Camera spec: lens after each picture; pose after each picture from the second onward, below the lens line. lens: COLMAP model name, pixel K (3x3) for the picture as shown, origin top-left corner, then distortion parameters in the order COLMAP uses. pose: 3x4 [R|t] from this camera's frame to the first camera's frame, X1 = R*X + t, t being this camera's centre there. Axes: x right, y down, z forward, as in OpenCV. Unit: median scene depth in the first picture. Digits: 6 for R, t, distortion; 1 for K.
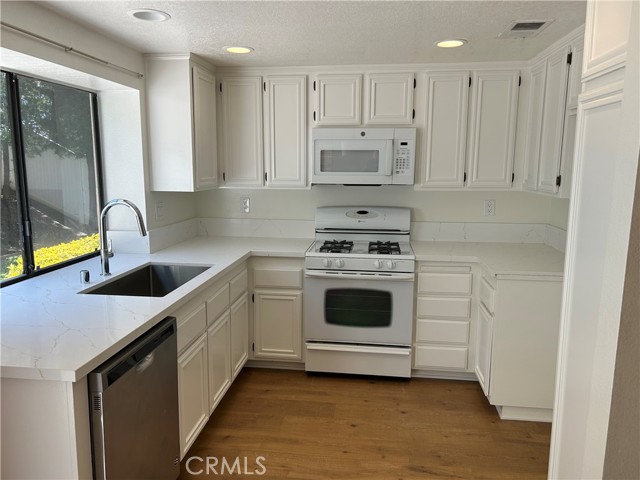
lens RADIAL K [[479.8, 0, 318.3], [0, 479.8, 240.3], [0, 0, 1]] dist [0.049774, -0.062330]
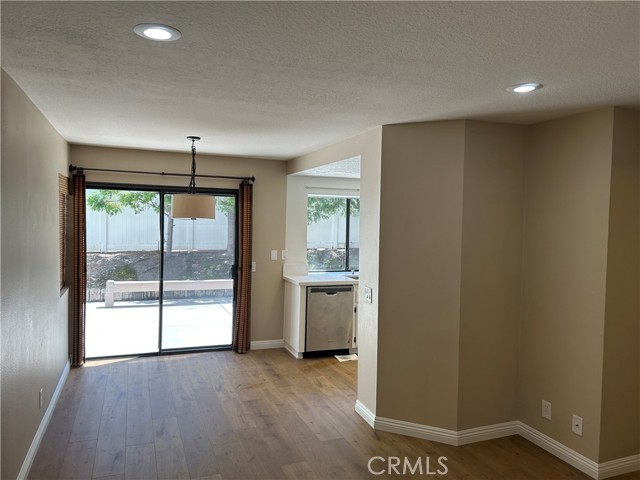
lens RADIAL K [[479.8, 0, 320.4], [0, 479.8, 239.8], [0, 0, 1]] dist [0.049774, -0.062330]
pose [[0.471551, 0.035043, -0.881142, 1.290000], [-0.151249, 0.987617, -0.041665, 0.028794], [0.868771, 0.152919, 0.471012, -0.317567]]
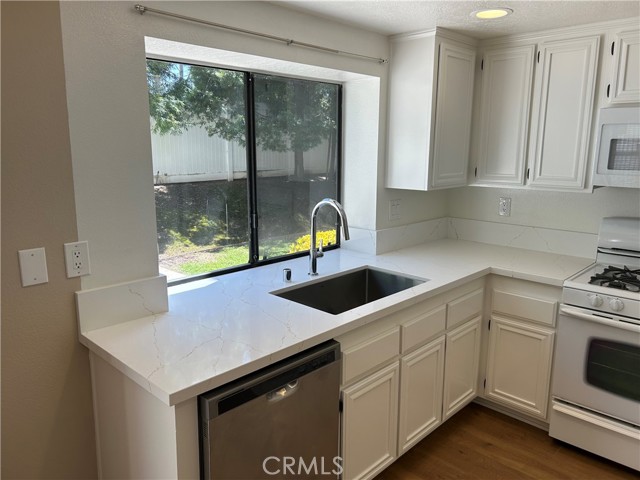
lens RADIAL K [[479.8, 0, 318.0], [0, 479.8, 238.1], [0, 0, 1]] dist [0.049774, -0.062330]
pose [[0.798693, 0.110238, -0.591555, 0.101526], [-0.093843, 0.993866, 0.058507, -0.046561], [0.594376, 0.008784, 0.804139, 0.181533]]
